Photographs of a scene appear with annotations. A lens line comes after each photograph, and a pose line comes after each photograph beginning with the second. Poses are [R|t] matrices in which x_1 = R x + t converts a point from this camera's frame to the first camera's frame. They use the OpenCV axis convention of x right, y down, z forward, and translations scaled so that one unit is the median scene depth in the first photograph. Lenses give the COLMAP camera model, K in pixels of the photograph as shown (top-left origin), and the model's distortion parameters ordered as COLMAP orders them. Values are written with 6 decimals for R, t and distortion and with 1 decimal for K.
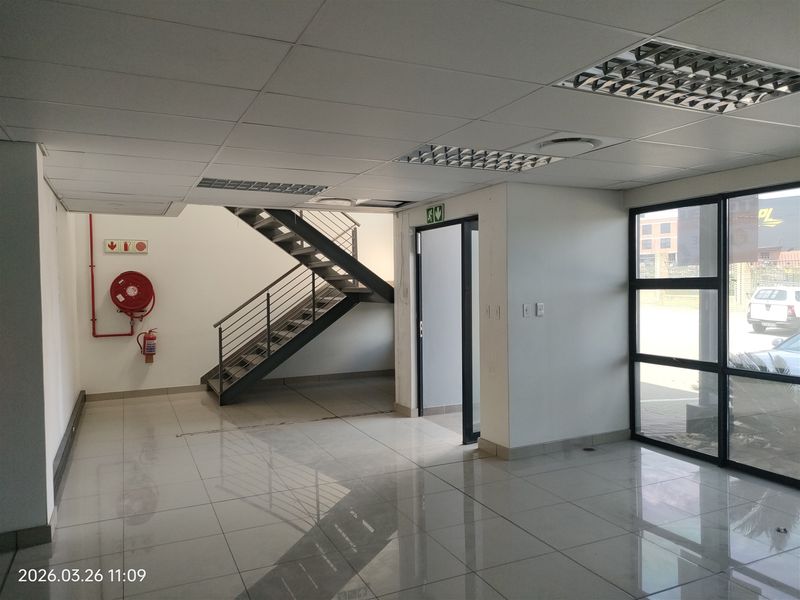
lens RADIAL K [[584.9, 0, 400.0], [0, 584.9, 300.0], [0, 0, 1]] dist [0.123044, -0.129997]
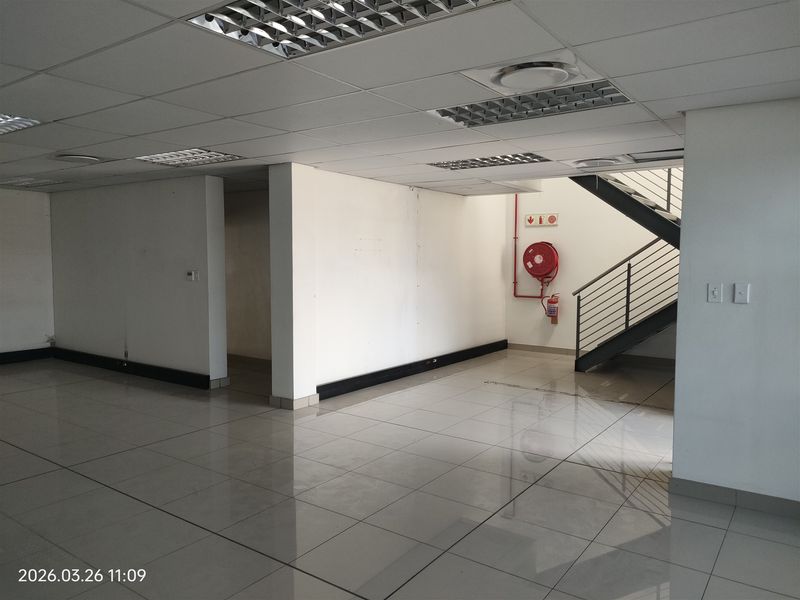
lens RADIAL K [[587.7, 0, 400.0], [0, 587.7, 300.0], [0, 0, 1]] dist [0.026381, 0.000346]
pose [[0.484672, 0.076980, -0.871302, 0.436189], [-0.033749, 0.997024, 0.069314, -0.006693], [0.874045, -0.004190, 0.485828, 0.231890]]
